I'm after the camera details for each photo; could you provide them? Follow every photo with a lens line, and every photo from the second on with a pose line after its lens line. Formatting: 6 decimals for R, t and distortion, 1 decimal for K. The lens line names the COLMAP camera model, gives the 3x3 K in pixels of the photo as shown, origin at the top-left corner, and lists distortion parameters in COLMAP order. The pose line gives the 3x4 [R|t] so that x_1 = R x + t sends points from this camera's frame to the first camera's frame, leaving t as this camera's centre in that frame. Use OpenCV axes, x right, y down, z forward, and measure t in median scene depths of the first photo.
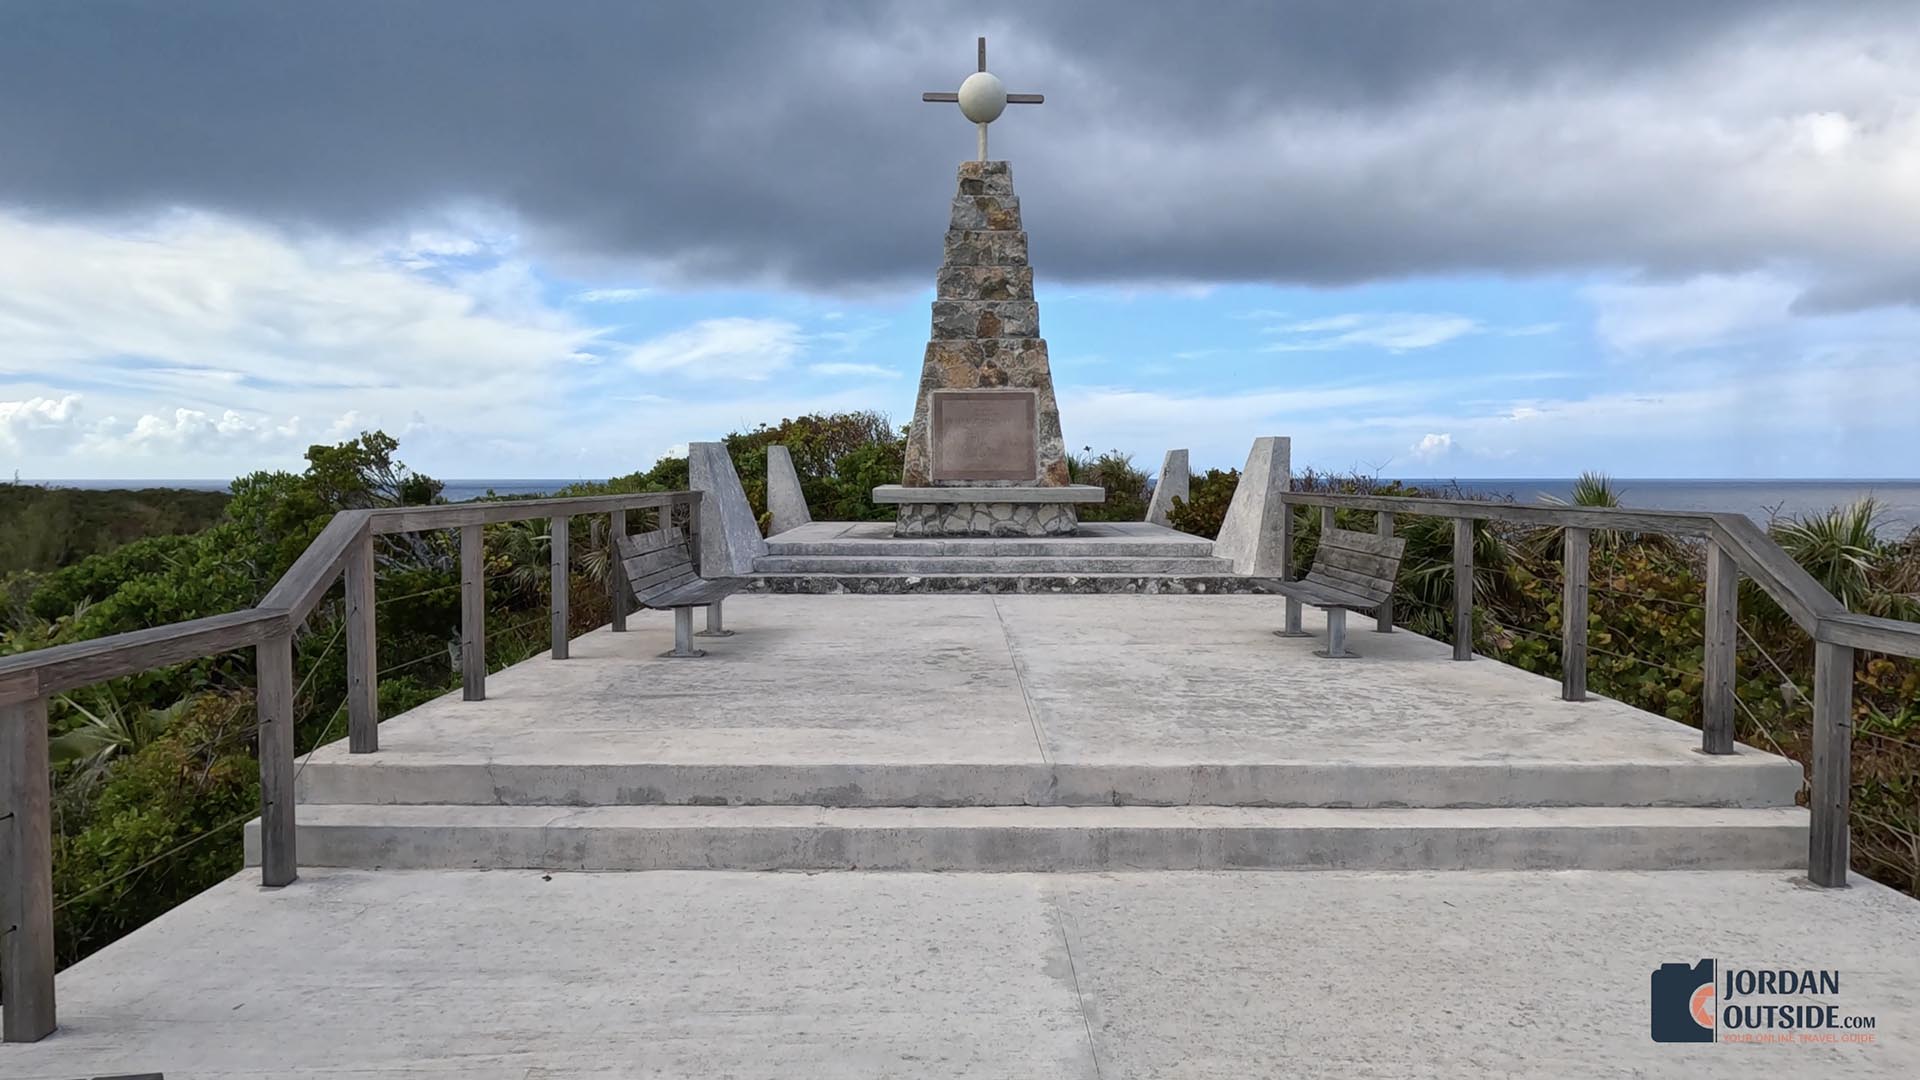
lens RADIAL K [[1474.3, 0, 952.0], [0, 1474.3, 540.2], [0, 0, 1]] dist [0.002771, 0.008495]
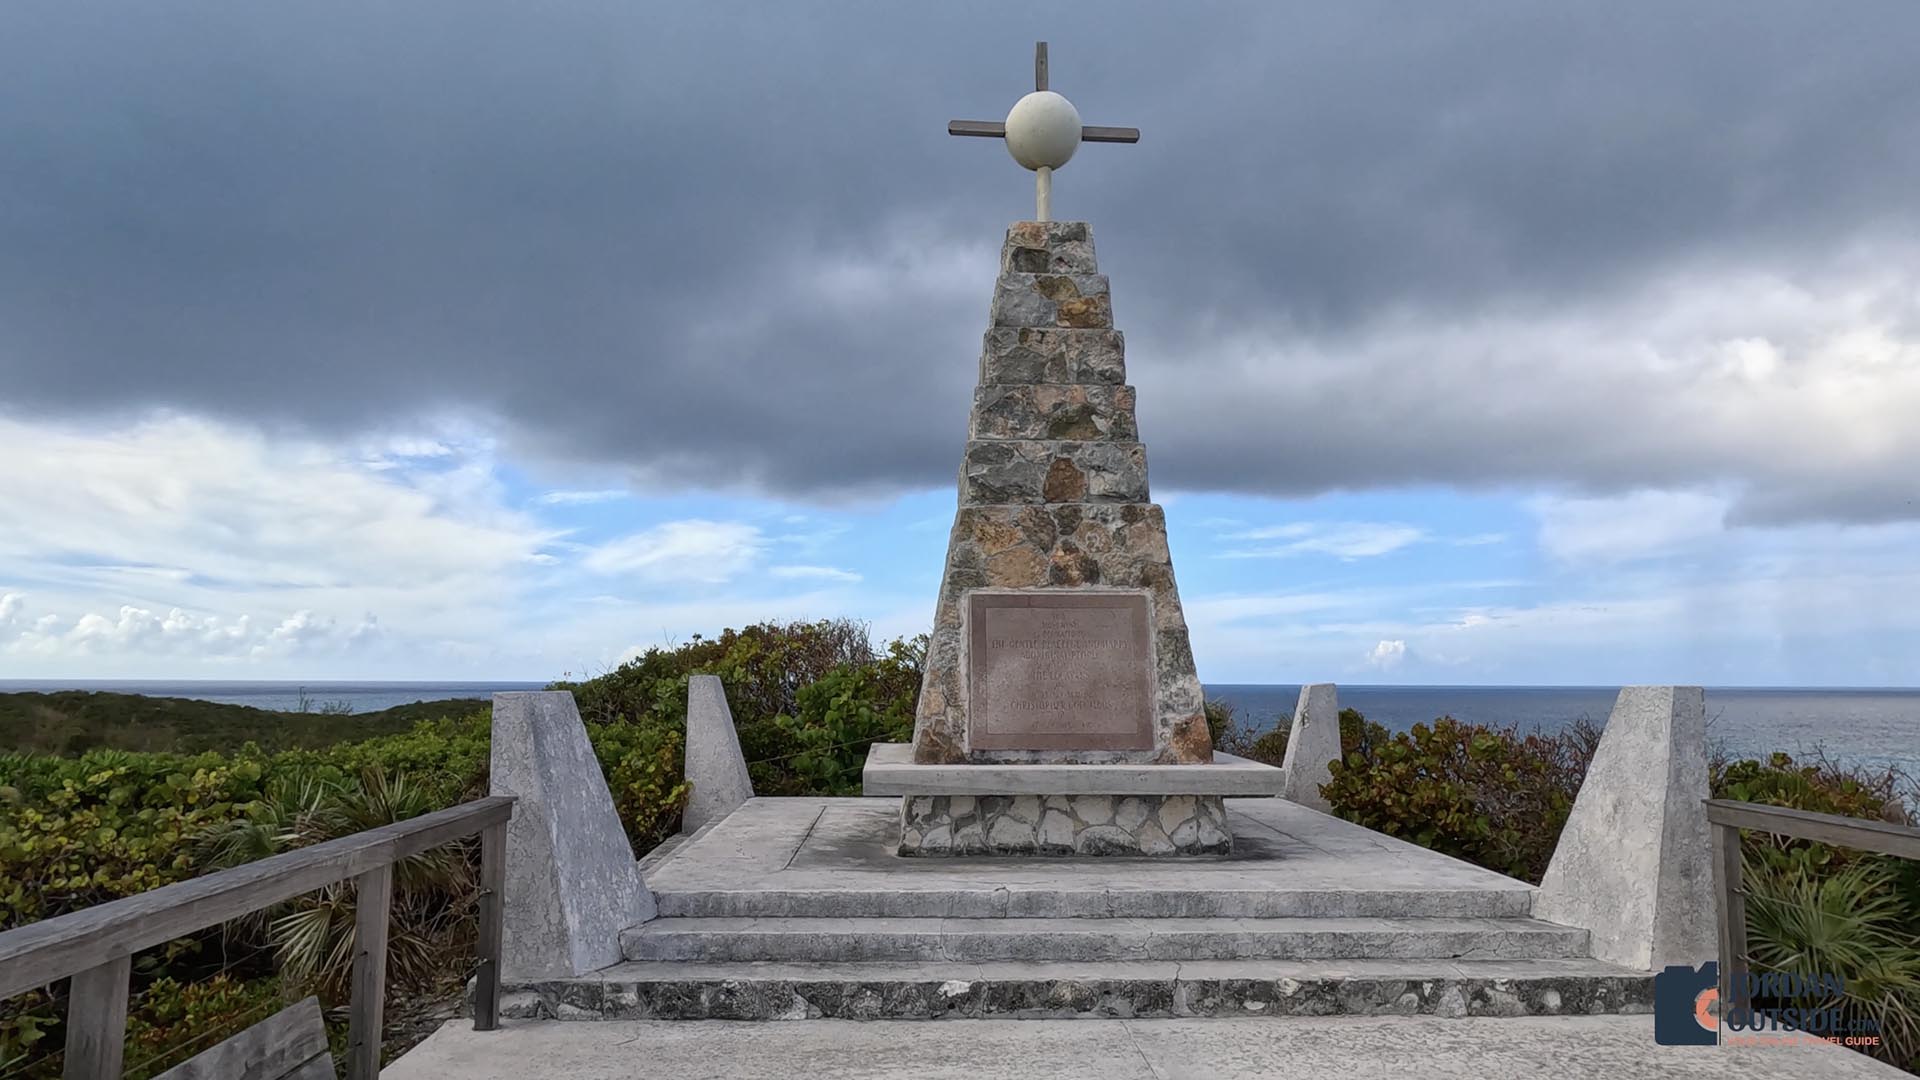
lens RADIAL K [[1422.8, 0, 997.2], [0, 1422.8, 486.0], [0, 0, 1]] dist [-0.002104, 0.000311]
pose [[0.998020, 0.012032, 0.061733, -0.031608], [-0.000952, 0.984307, -0.176462, -0.037645], [-0.062887, 0.176054, 0.982370, 0.384087]]
